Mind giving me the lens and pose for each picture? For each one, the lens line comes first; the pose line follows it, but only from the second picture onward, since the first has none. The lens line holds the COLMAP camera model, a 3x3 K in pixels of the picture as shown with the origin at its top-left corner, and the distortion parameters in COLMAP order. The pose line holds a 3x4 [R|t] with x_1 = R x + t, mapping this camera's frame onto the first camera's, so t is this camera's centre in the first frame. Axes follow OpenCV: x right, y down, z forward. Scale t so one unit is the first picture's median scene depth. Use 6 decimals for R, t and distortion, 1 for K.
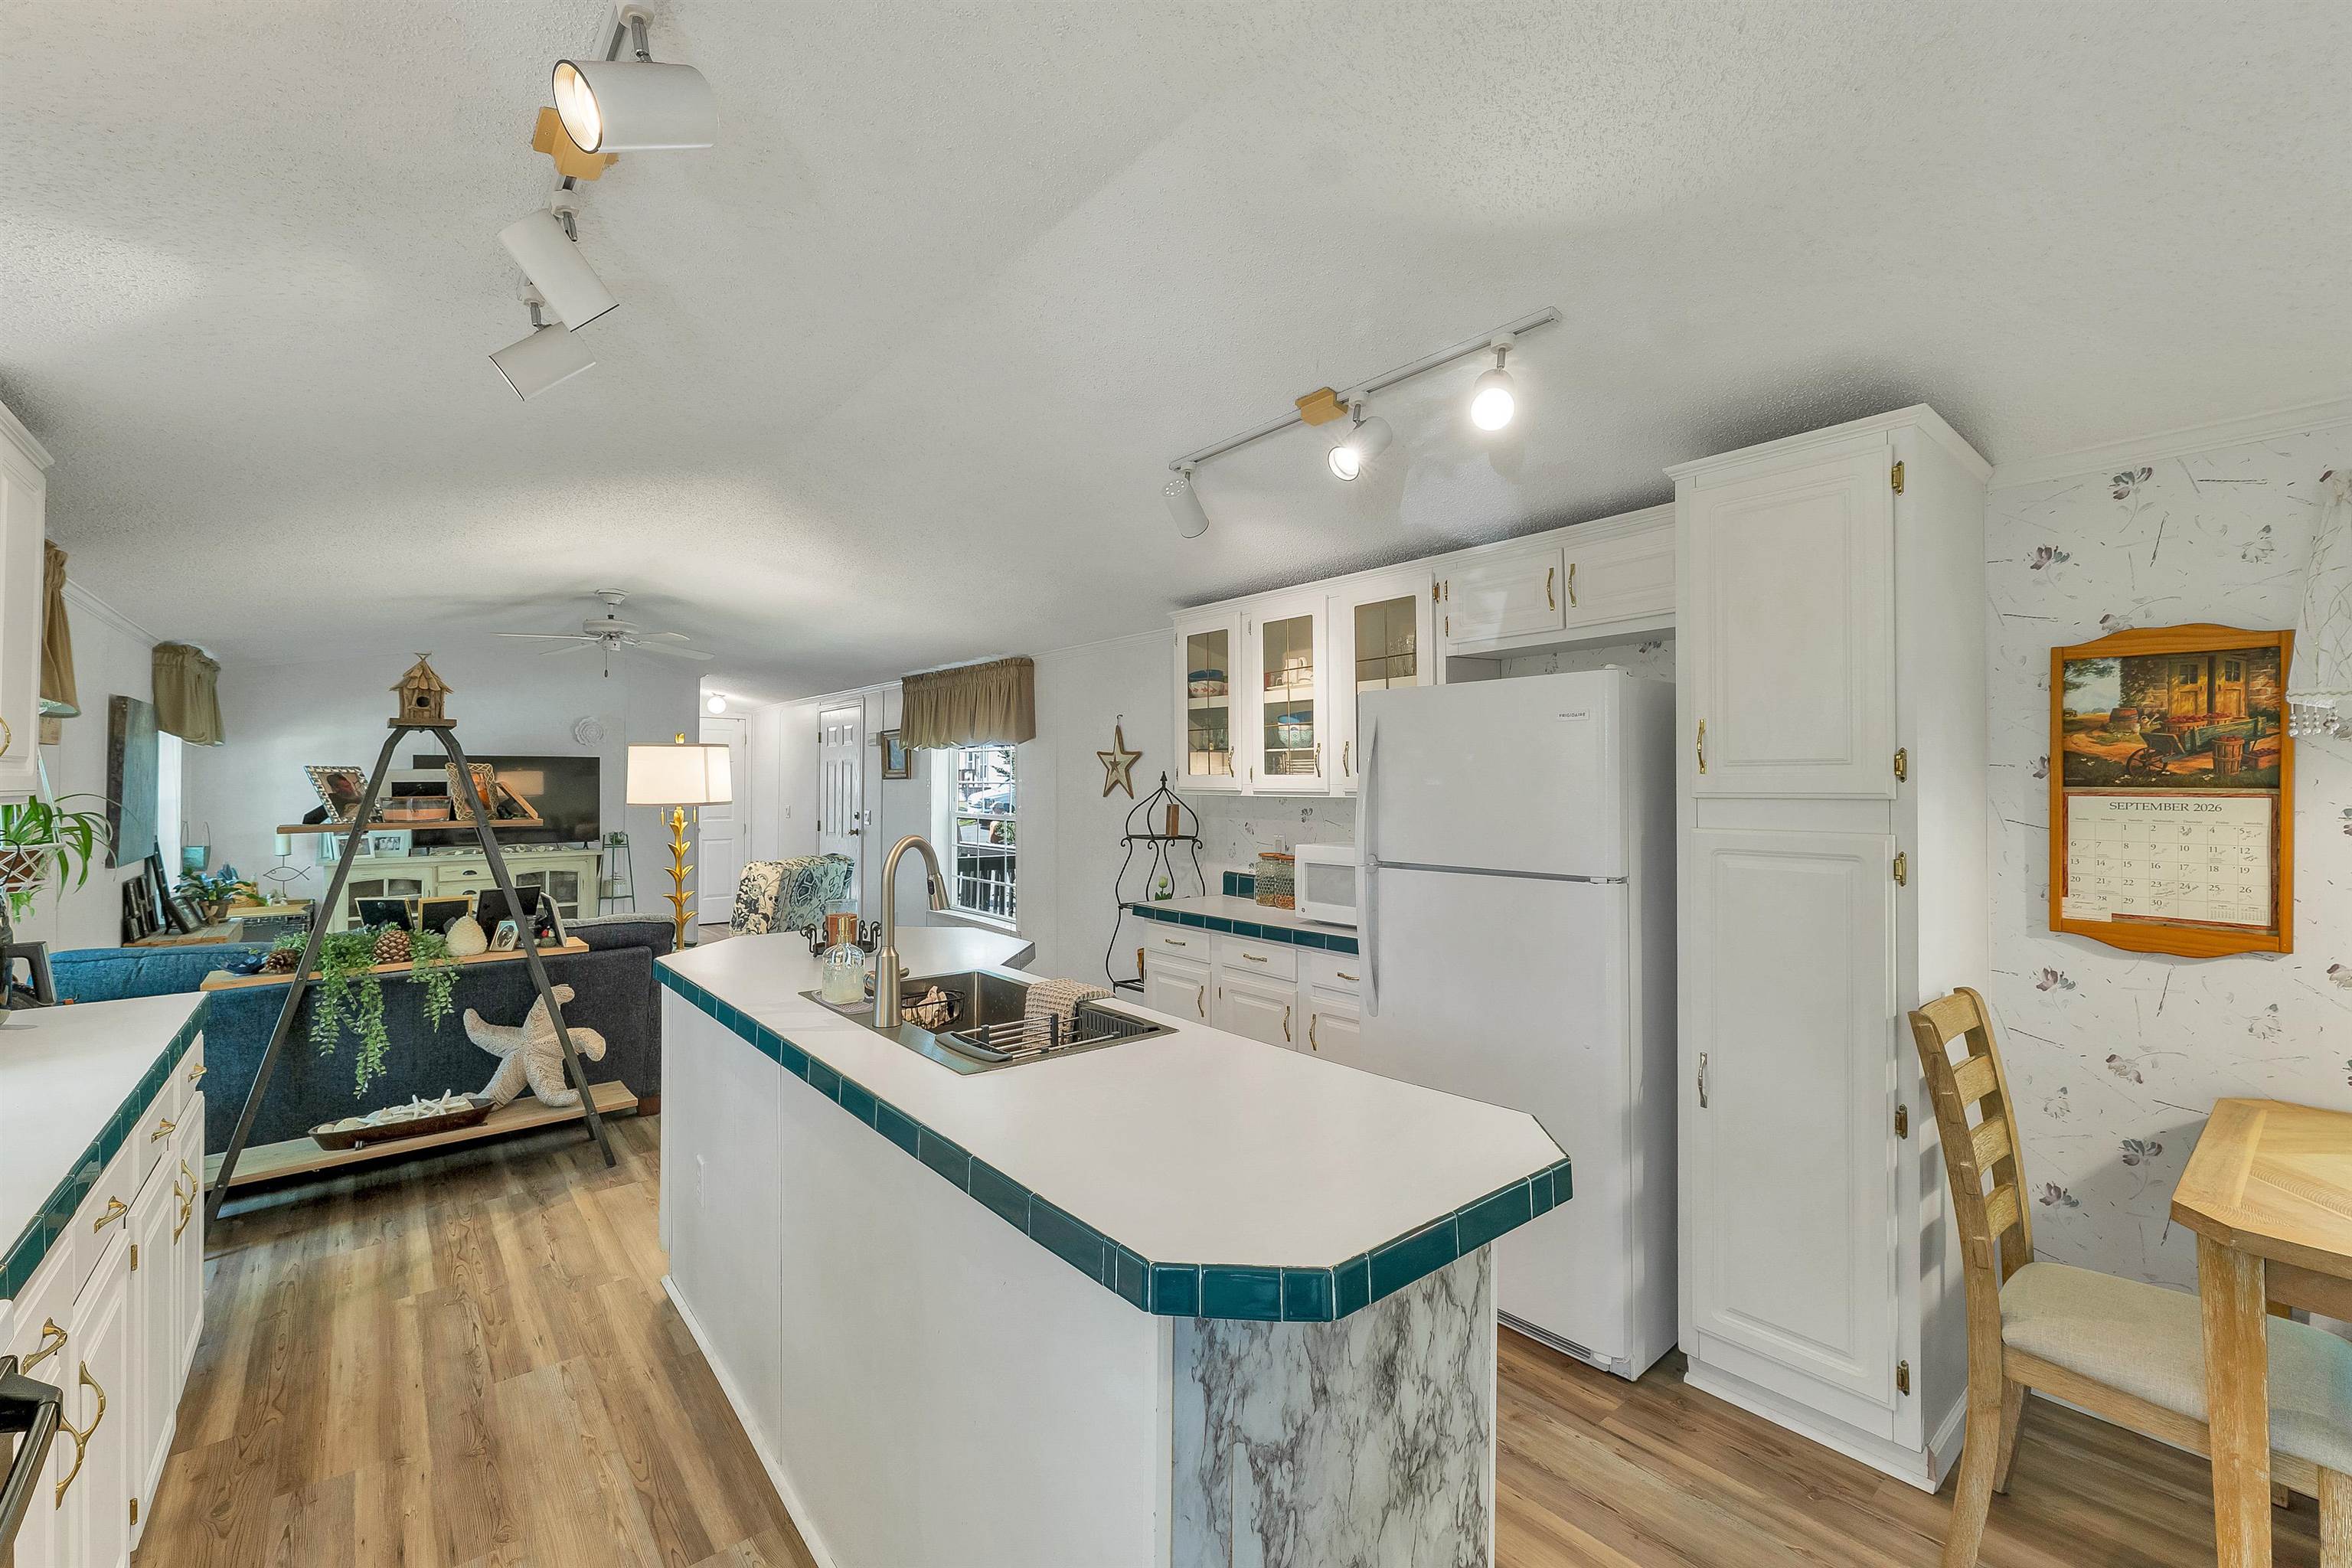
lens RADIAL K [[975.4, 0, 1174.4], [0, 975.4, 778.5], [0, 0, 1]] dist [0.000061, 0.000028]
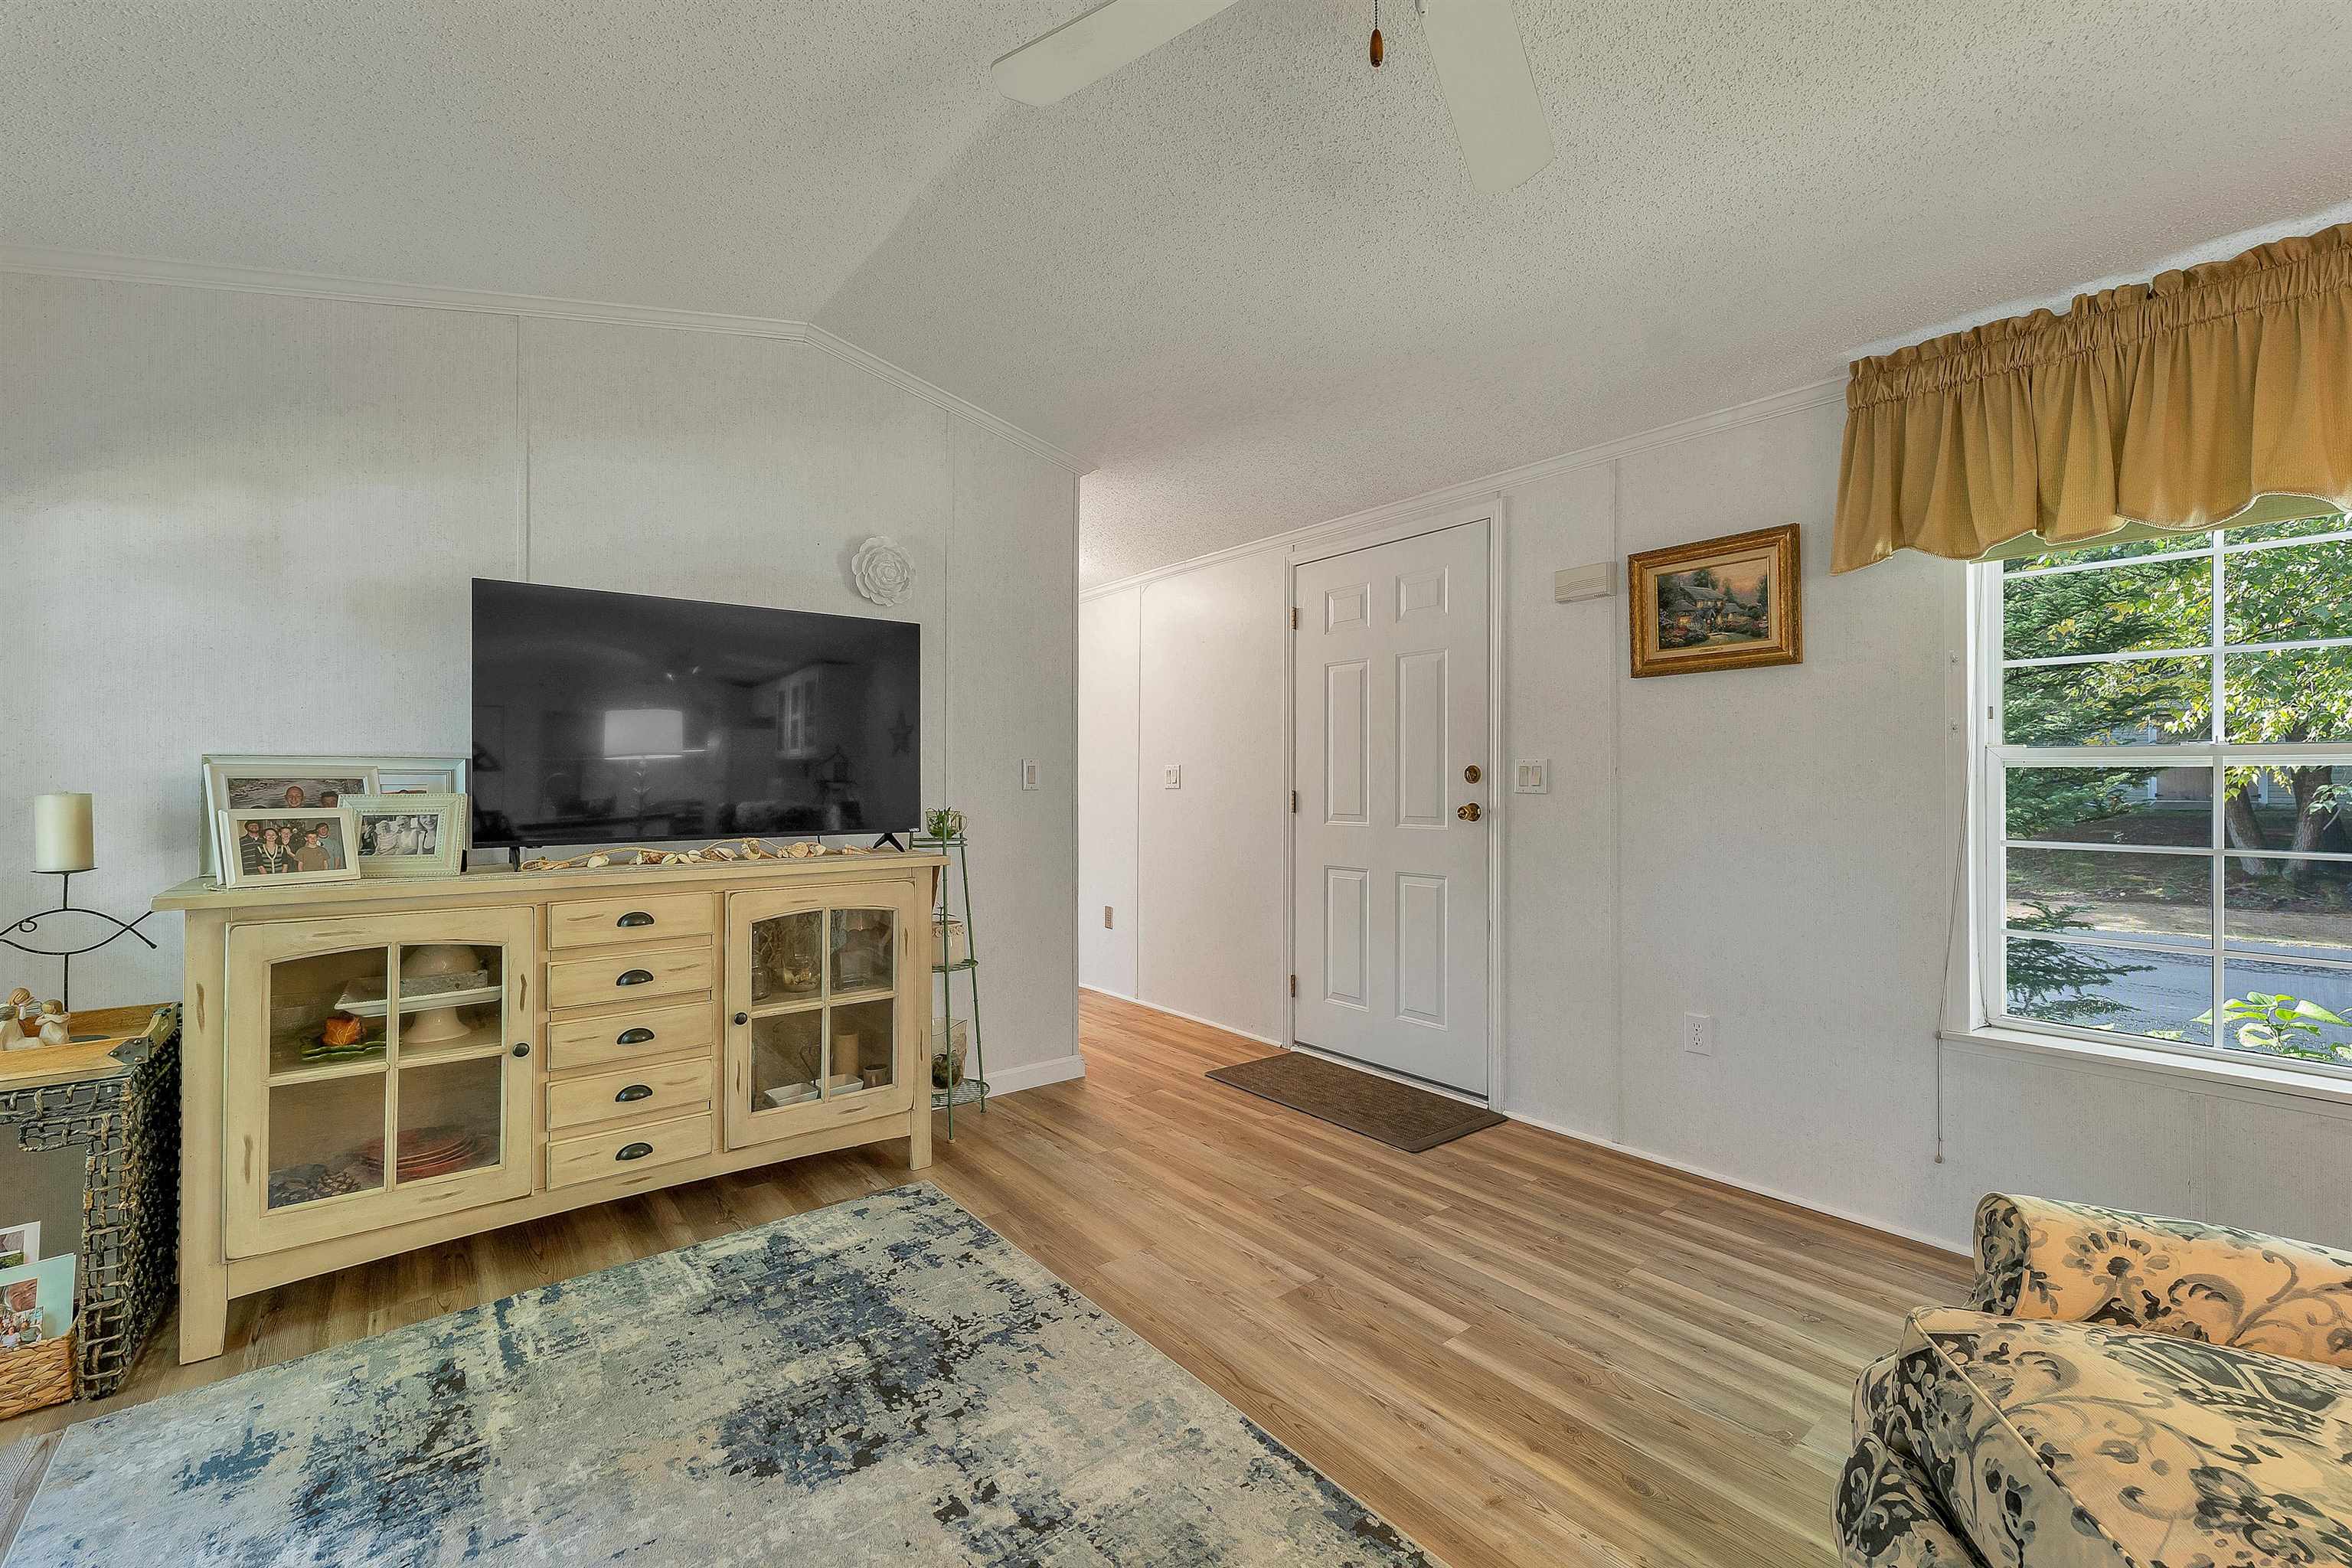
lens RADIAL K [[964.3, 0, 1175.6], [0, 964.3, 774.7], [0, 0, 1]] dist [-0.000300, -0.000122]
pose [[0.999927, 0.001103, -0.012031, -1.648978], [-0.001130, 0.999997, -0.002212, 0.143283], [0.012029, 0.002226, 0.999925, 2.067253]]
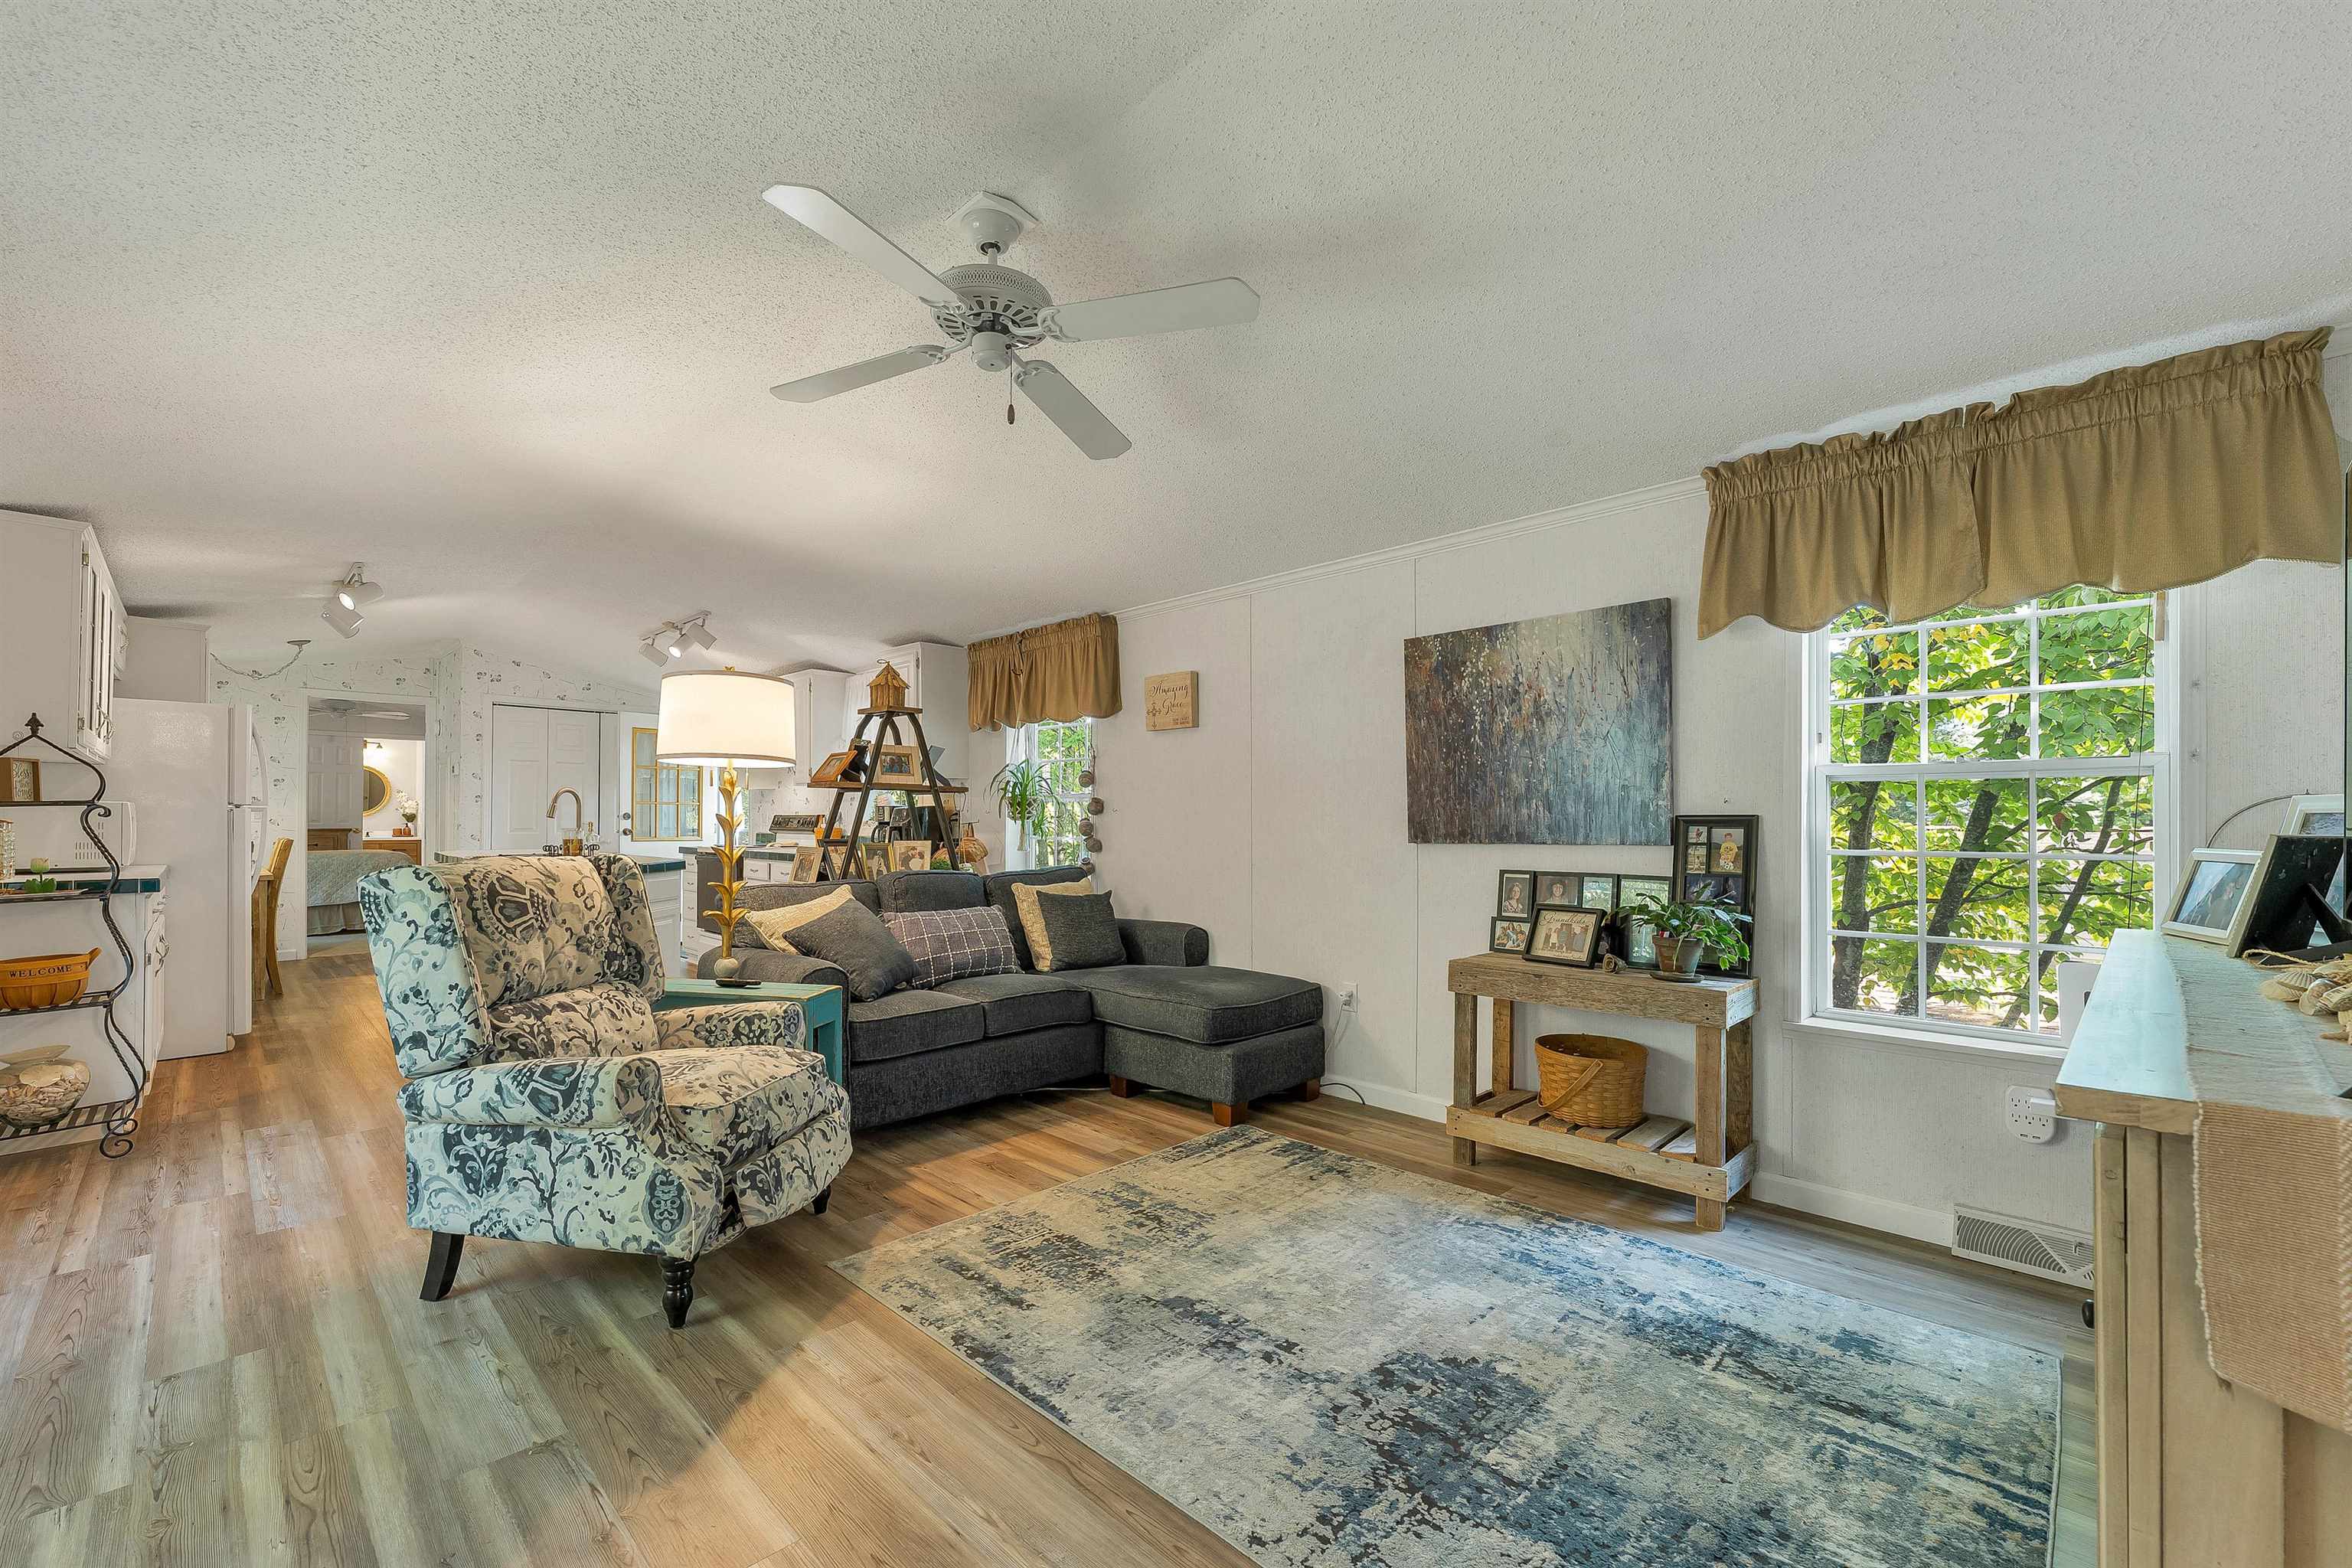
lens RADIAL K [[965.4, 0, 1174.1], [0, 965.4, 810.2], [0, 0, 1]] dist [0.000377, 0.000007]
pose [[-0.995131, -0.001548, -0.098554, -1.611642], [-0.000015, 0.999879, -0.015553, 0.155102], [0.098566, -0.015476, -0.995010, 3.671817]]
